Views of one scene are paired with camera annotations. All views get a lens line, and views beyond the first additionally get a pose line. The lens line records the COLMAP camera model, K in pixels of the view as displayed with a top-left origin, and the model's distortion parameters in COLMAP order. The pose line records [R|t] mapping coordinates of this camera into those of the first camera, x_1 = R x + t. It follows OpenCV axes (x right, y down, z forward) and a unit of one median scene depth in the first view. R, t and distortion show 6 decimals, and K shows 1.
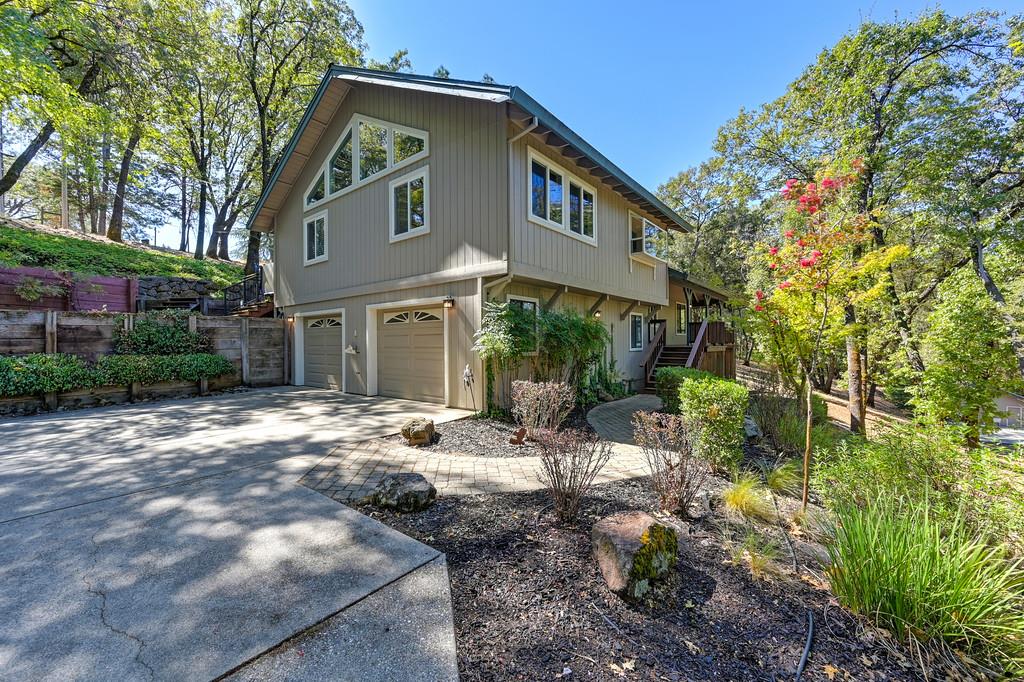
lens RADIAL K [[406.0, 0, 510.3], [0, 406.0, 342.7], [0, 0, 1]] dist [0.000948, 0.000237]
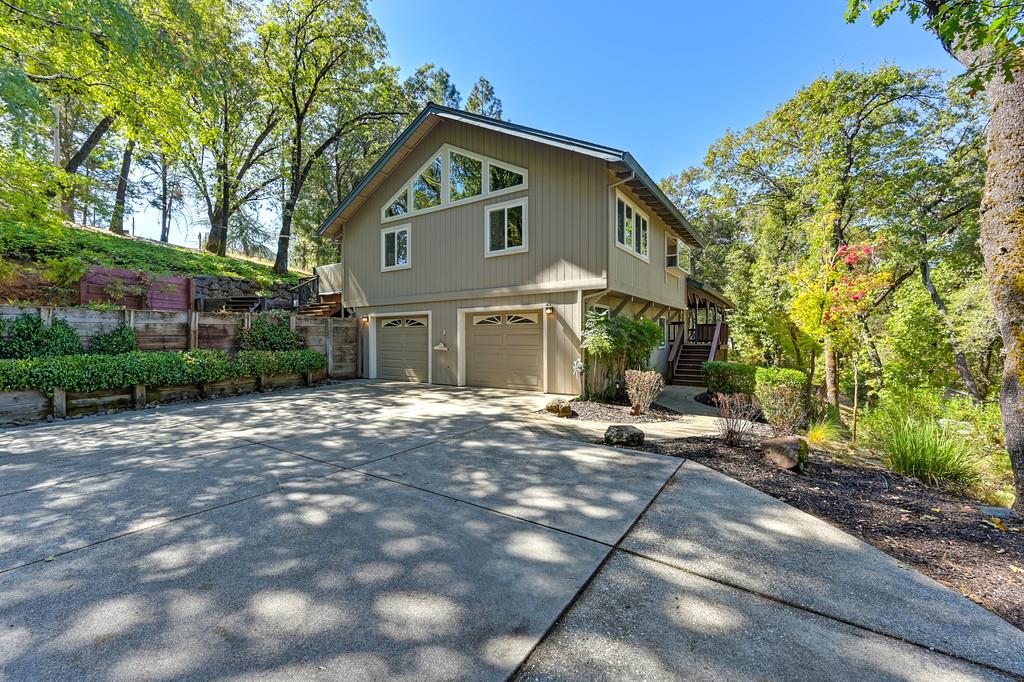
lens RADIAL K [[417.8, 0, 512.0], [0, 417.8, 341.0], [0, 0, 1]] dist [-0.002349, -0.000214]
pose [[0.996302, 0.004889, 0.085784, -0.282293], [-0.005124, 0.999984, 0.002523, -0.002842], [-0.085771, -0.002953, 0.996311, -0.204185]]
